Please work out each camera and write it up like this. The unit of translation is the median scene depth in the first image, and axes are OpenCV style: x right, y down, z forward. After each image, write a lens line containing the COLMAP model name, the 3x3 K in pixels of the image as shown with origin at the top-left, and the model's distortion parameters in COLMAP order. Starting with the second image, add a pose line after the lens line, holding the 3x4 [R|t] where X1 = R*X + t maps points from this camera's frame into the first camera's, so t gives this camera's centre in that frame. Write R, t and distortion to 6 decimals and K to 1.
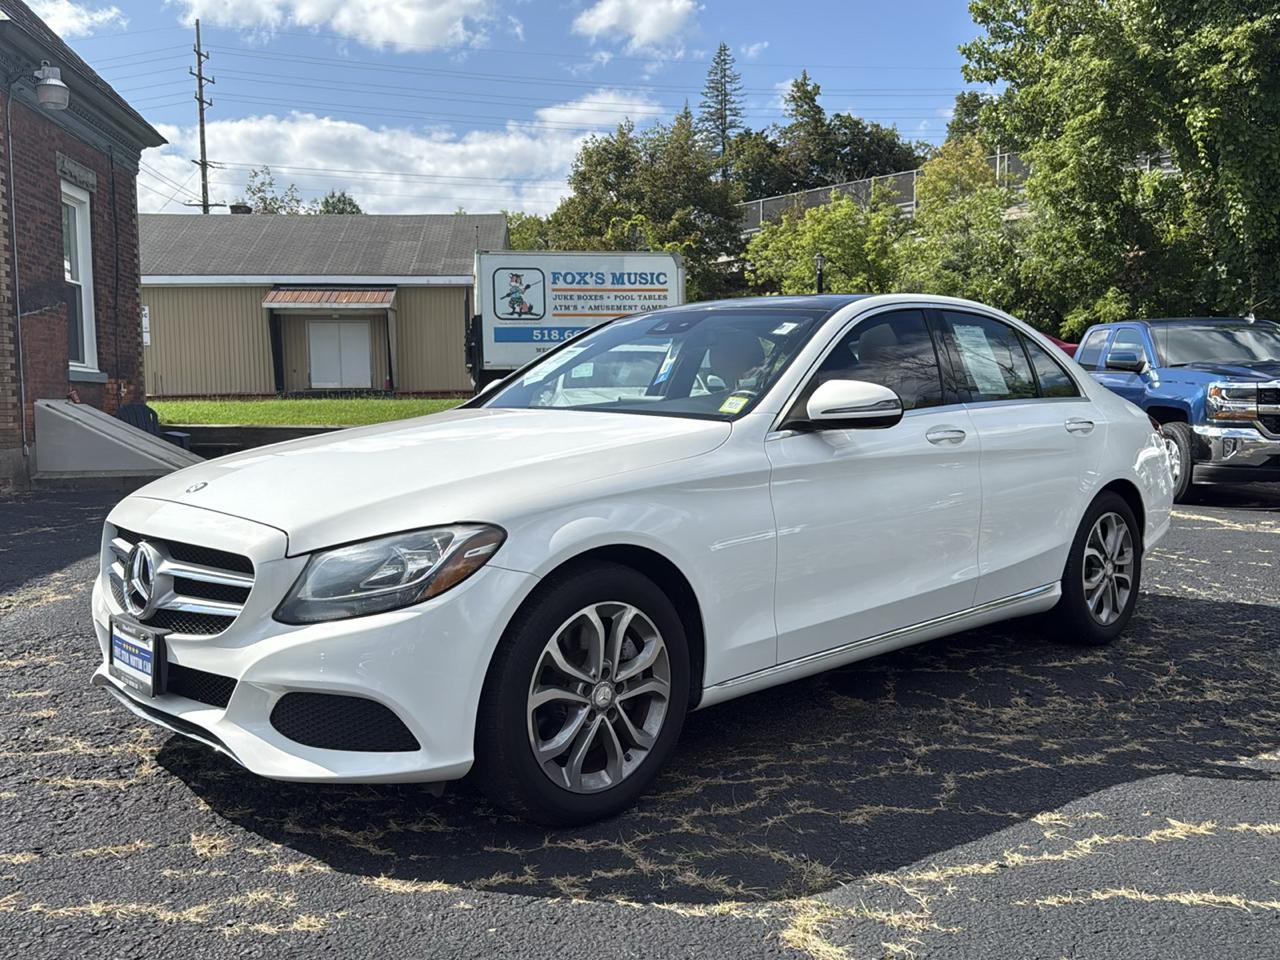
lens RADIAL K [[1125.7, 0, 642.9], [0, 1125.7, 479.7], [0, 0, 1]] dist [0.132598, -0.223214]
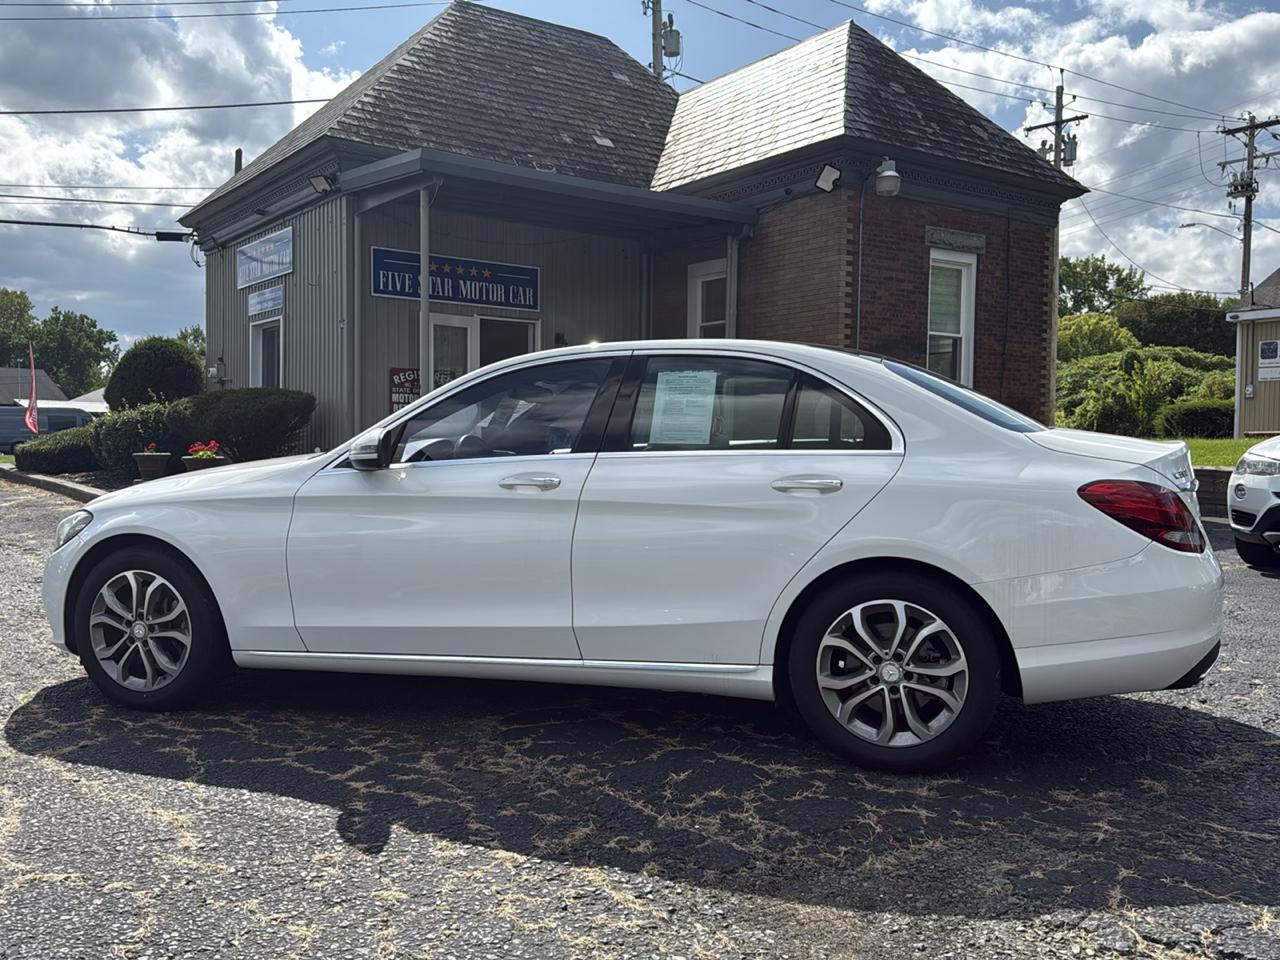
lens RADIAL K [[1126.1, 0, 643.0], [0, 1126.1, 489.5], [0, 0, 1]] dist [0.152669, -0.303909]
pose [[0.498837, 0.051017, -0.865193, 1.343255], [-0.070107, 0.997370, 0.018390, -0.064931], [0.863856, 0.051482, 0.501102, 0.640828]]
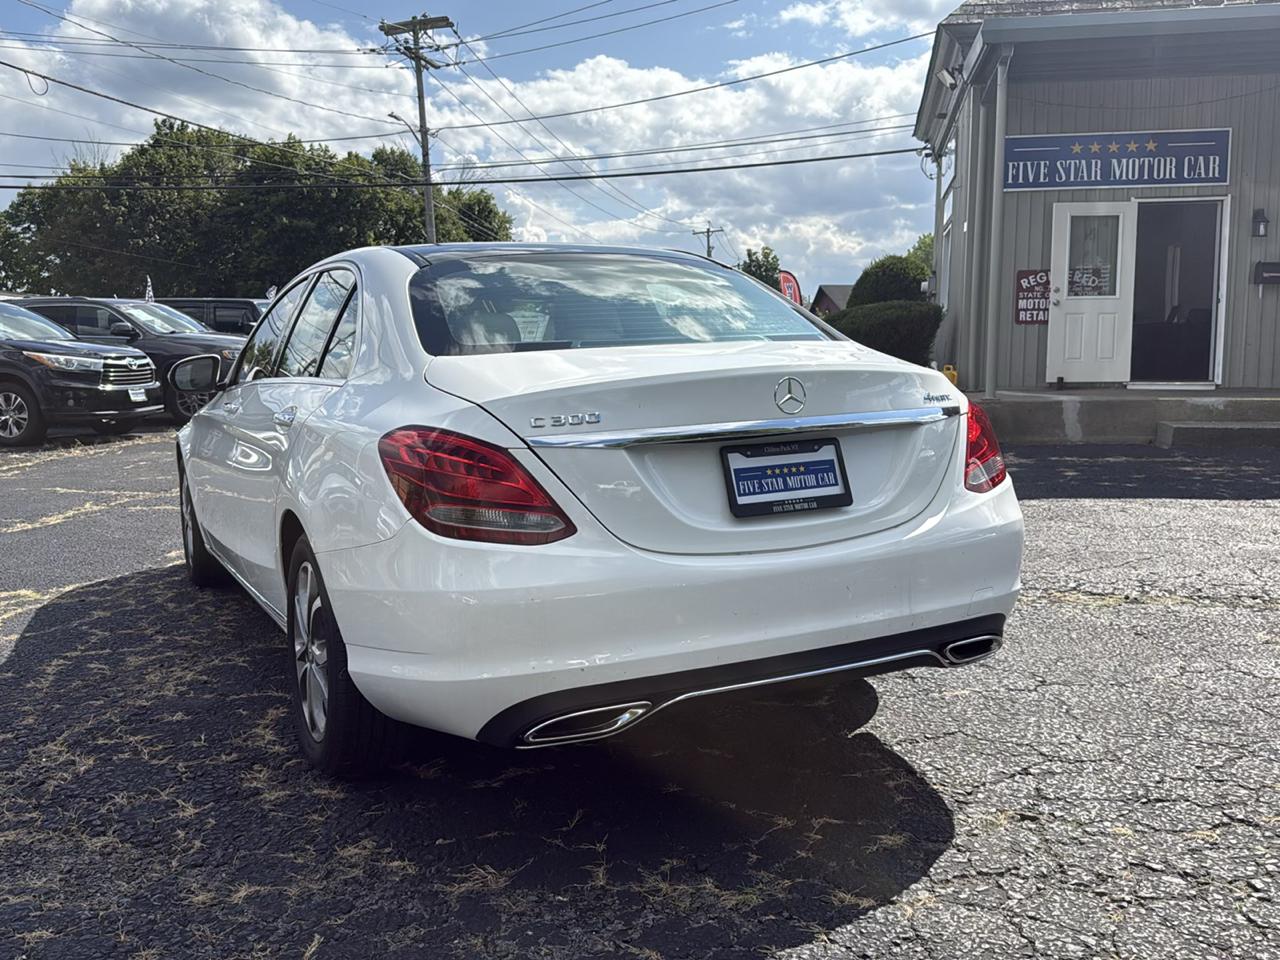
lens RADIAL K [[1144.4, 0, 640.0], [0, 1144.4, 480.0], [0, 0, 1]] dist [0.155076, -0.333420]
pose [[-0.287314, 0.118288, -0.950504, 1.309828], [-0.049718, 0.989166, 0.138128, -0.156698], [0.956545, 0.086944, -0.278320, 1.848798]]
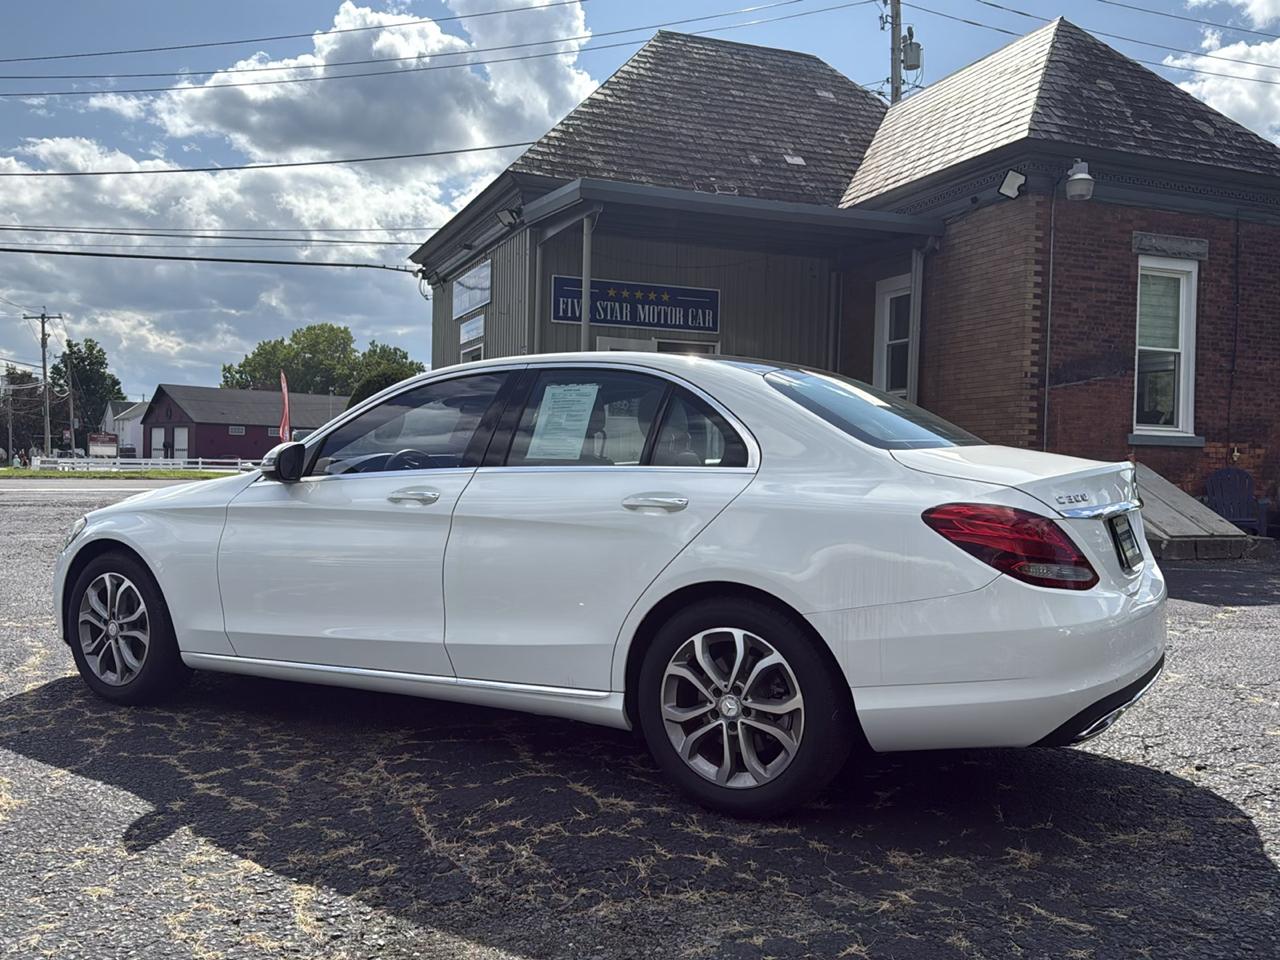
lens RADIAL K [[1126.1, 0, 643.0], [0, 1126.1, 489.5], [0, 0, 1]] dist [0.152669, -0.303909]
pose [[0.275586, 0.038360, -0.960511, 1.461587], [-0.083398, 0.996390, 0.015864, -0.087764], [0.957652, 0.075732, 0.277790, 1.017983]]
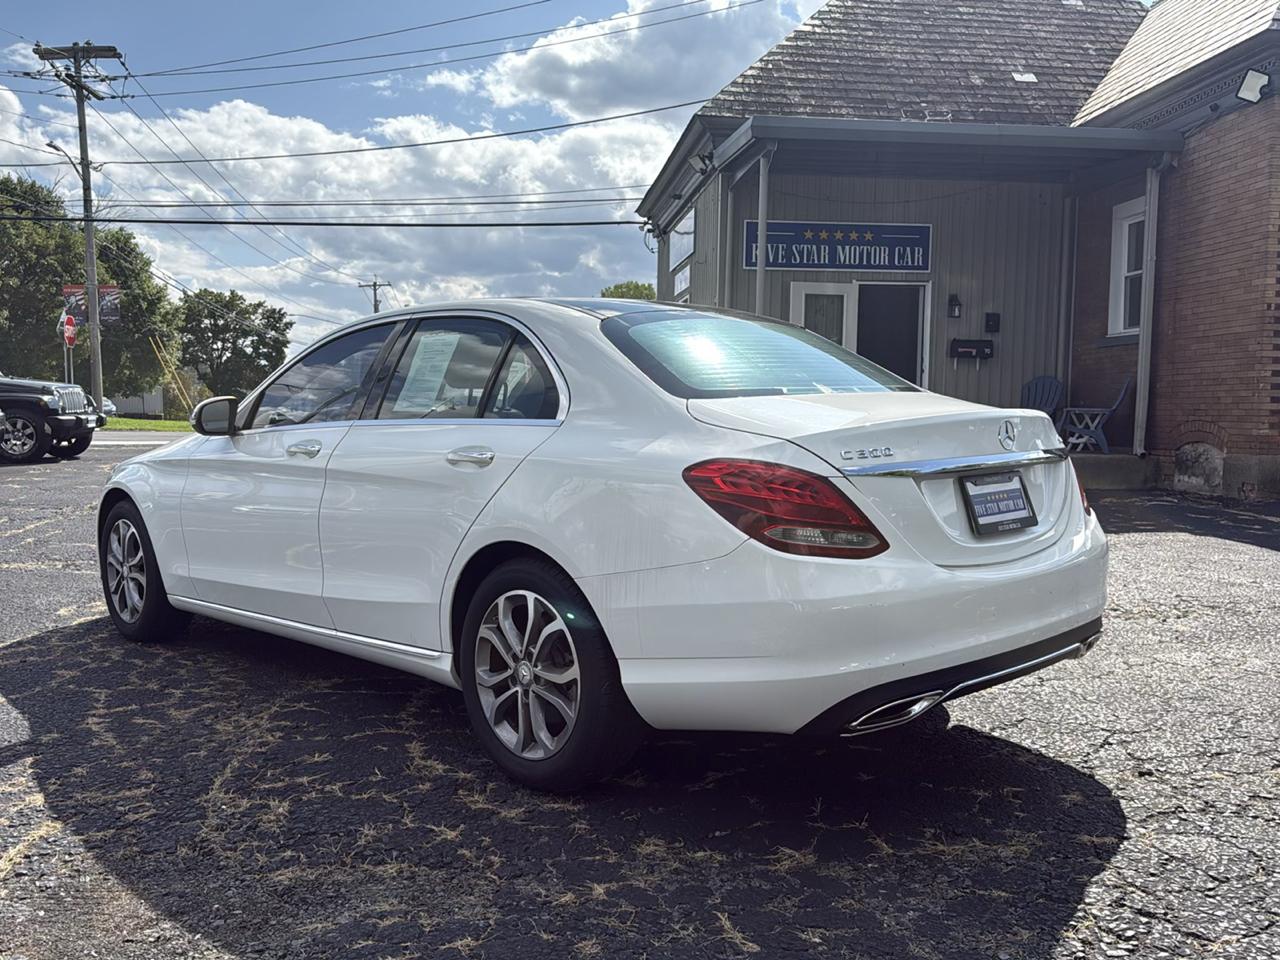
lens RADIAL K [[1126.1, 0, 643.0], [0, 1126.1, 489.5], [0, 0, 1]] dist [0.152669, -0.303909]
pose [[0.012202, 0.081207, -0.996623, 1.457848], [-0.074514, 0.993999, 0.080081, -0.121264], [0.997145, 0.073285, 0.018180, 1.440202]]
